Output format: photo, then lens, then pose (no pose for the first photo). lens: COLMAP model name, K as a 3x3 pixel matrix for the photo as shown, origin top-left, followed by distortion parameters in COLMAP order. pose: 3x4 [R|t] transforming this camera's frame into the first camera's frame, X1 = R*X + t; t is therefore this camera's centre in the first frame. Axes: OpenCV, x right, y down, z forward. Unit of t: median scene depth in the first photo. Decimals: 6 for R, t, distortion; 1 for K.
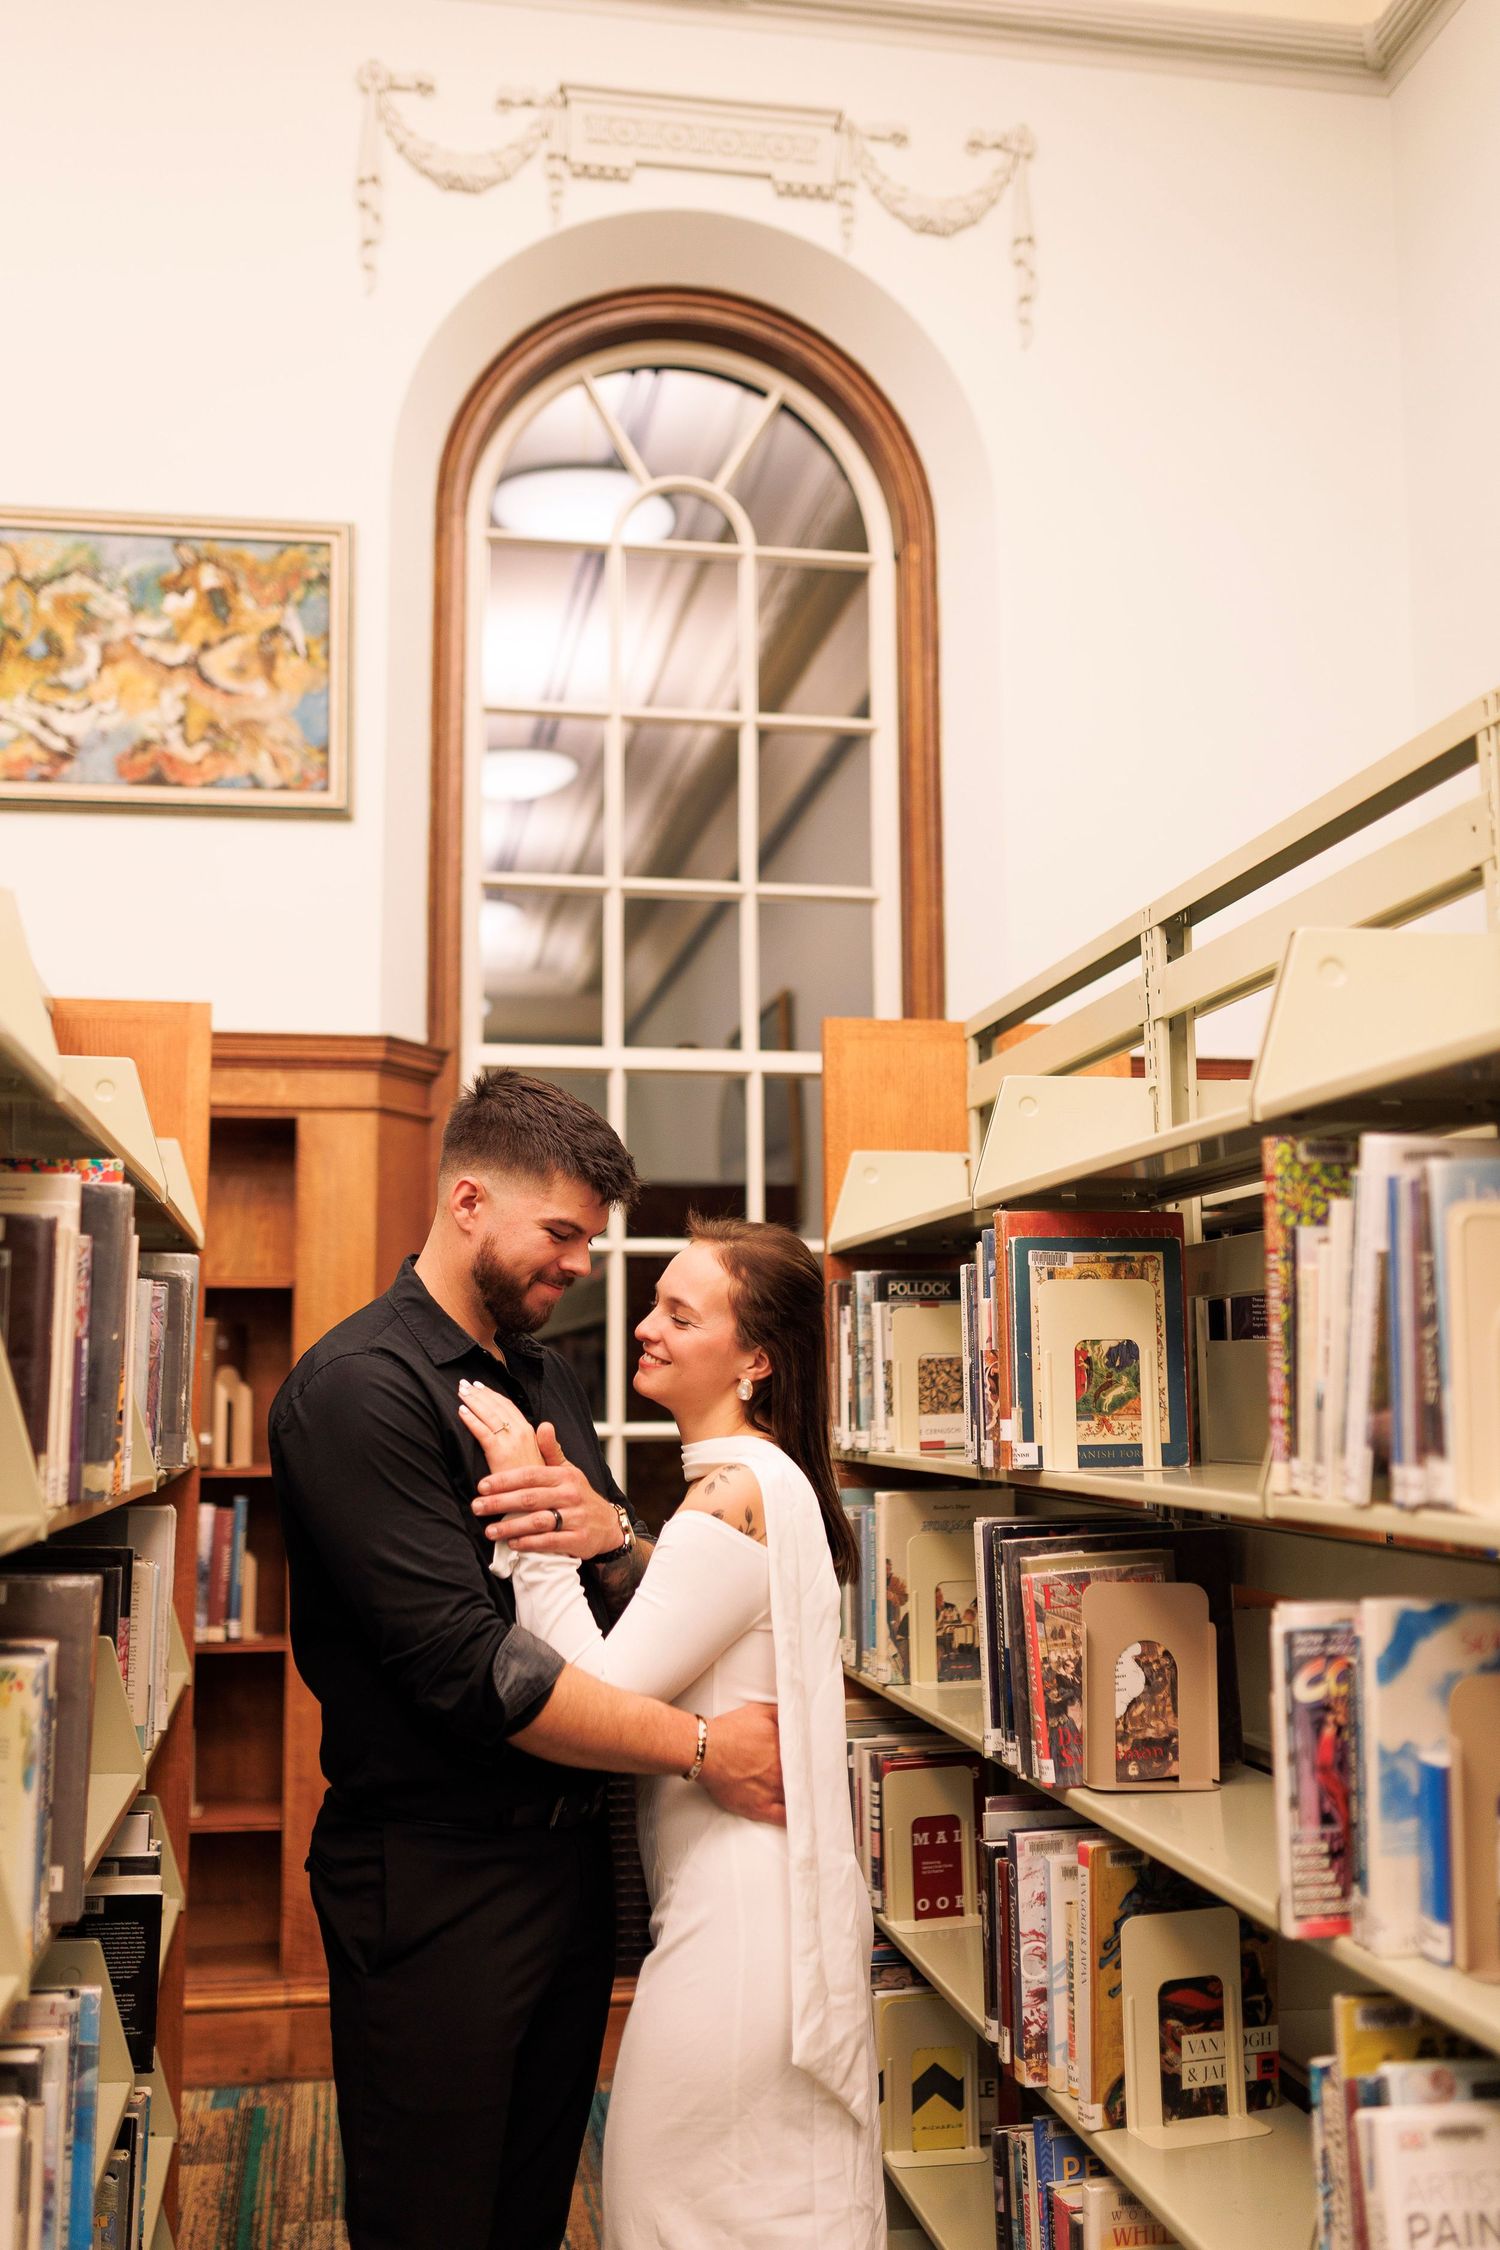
lens RADIAL K [[2231.5, 0, 750.0], [0, 2231.5, 1125.0], [0, 0, 1]] dist [-0.004109, 0.013126]
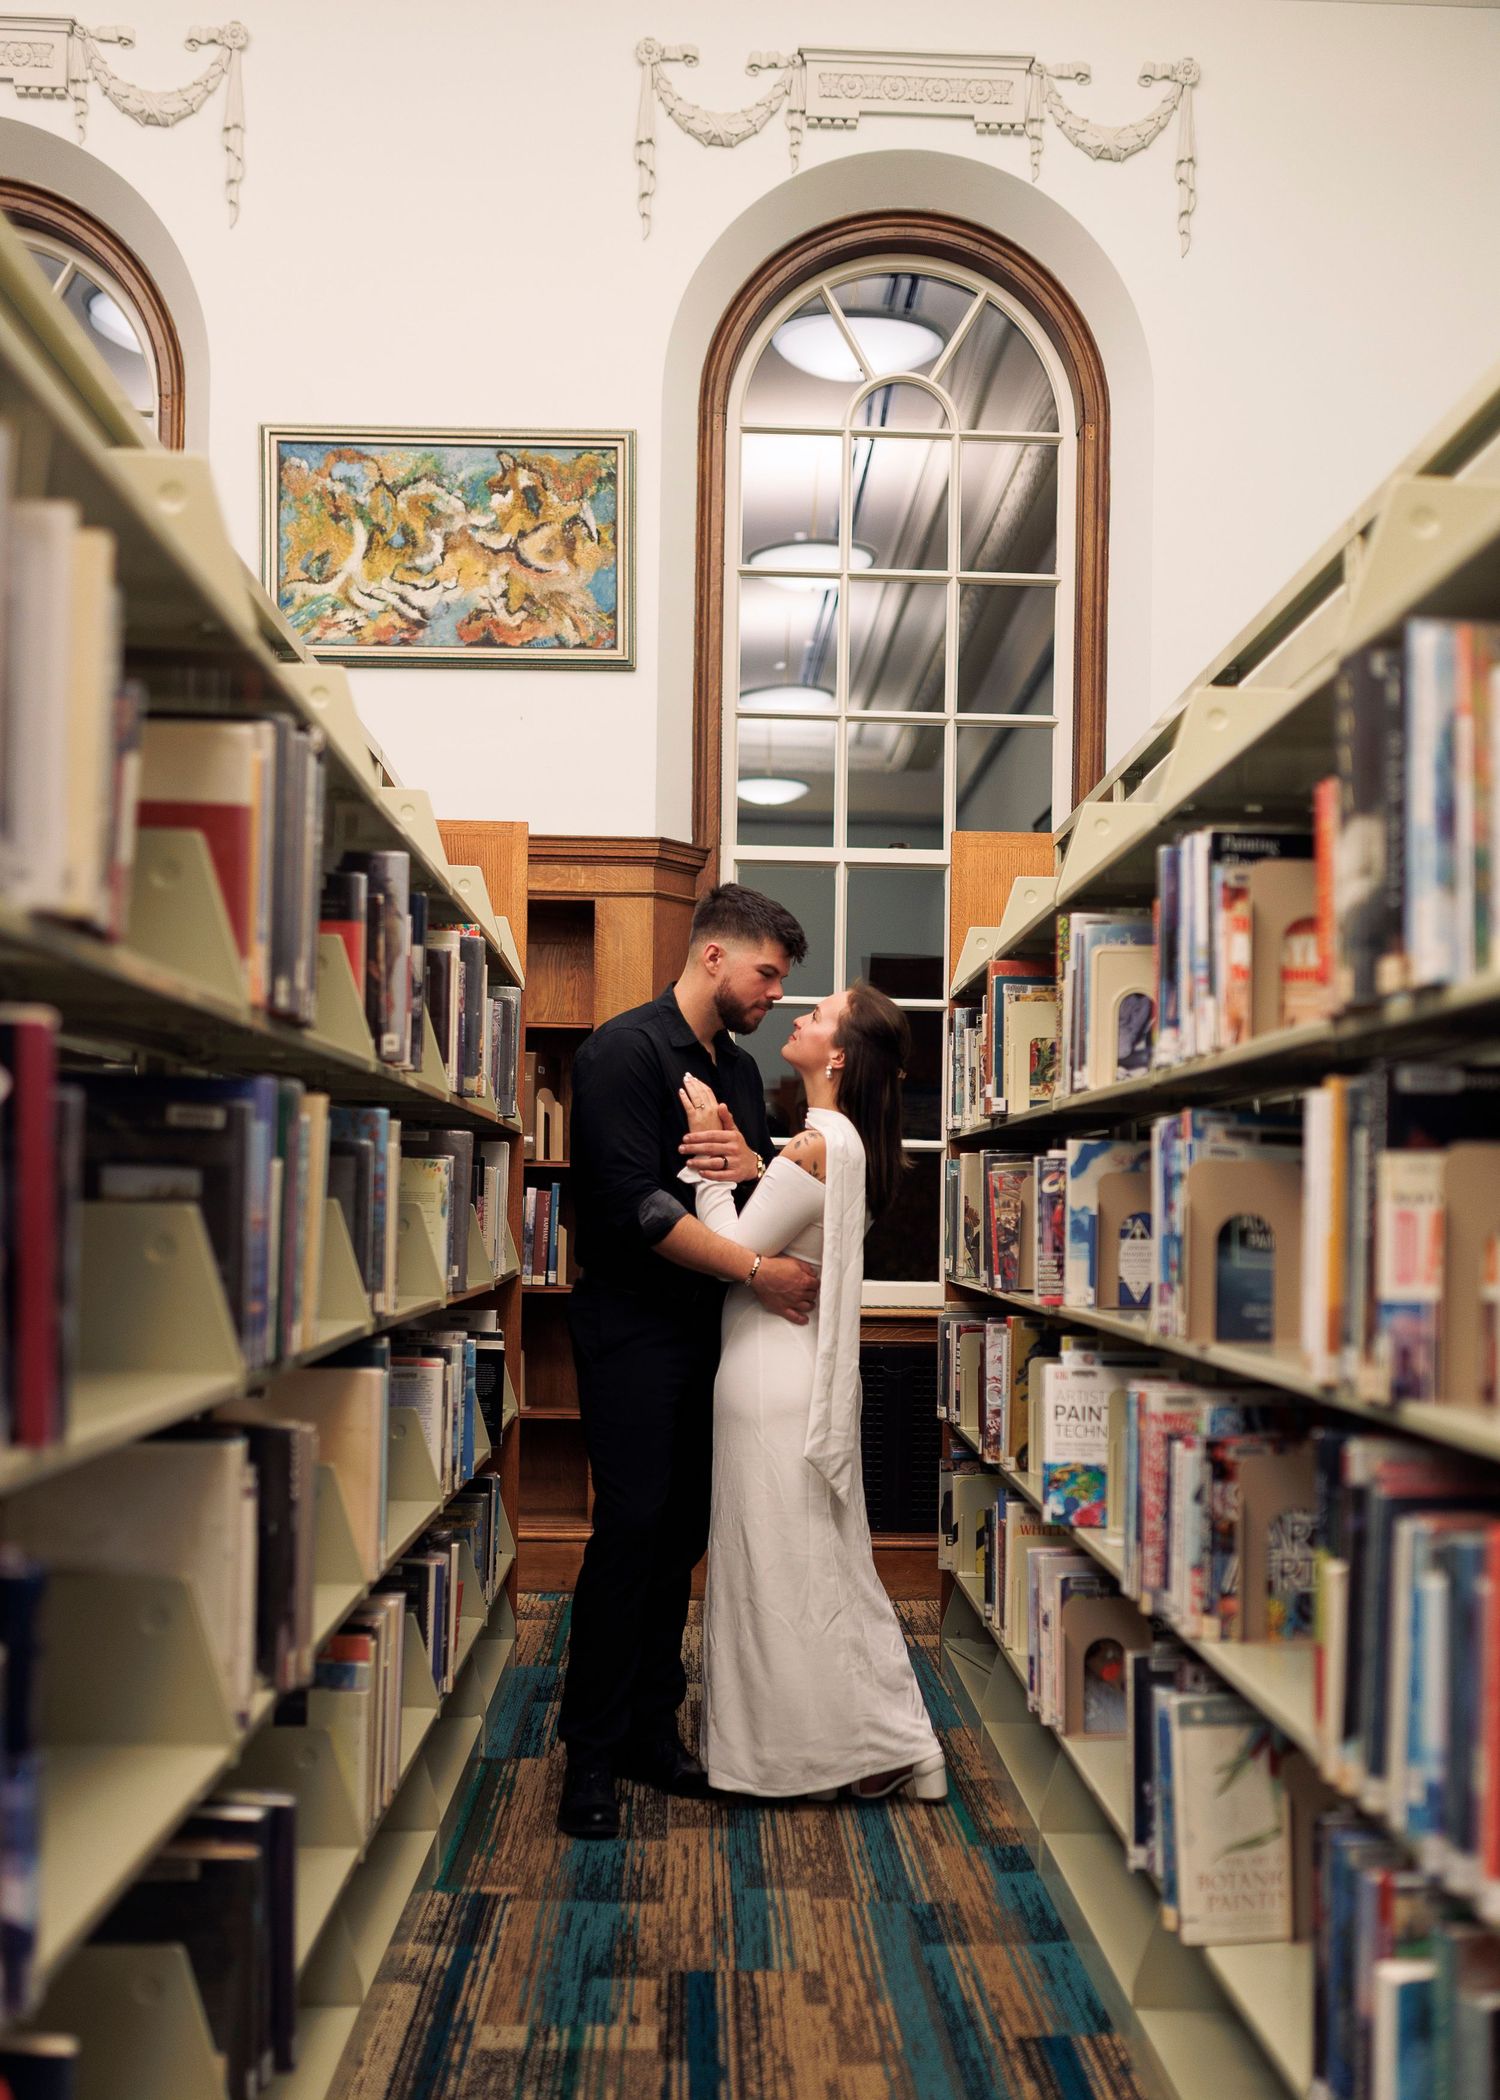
lens RADIAL K [[2392.2, 0, 799.6], [0, 2392.2, 1263.5], [0, 0, 1]] dist [-0.002853, 0.006564]
pose [[0.991495, 0.022648, -0.128157, 0.105188], [-0.003573, 0.989108, 0.147149, 0.000093], [0.130094, -0.145439, 0.980777, -0.410581]]
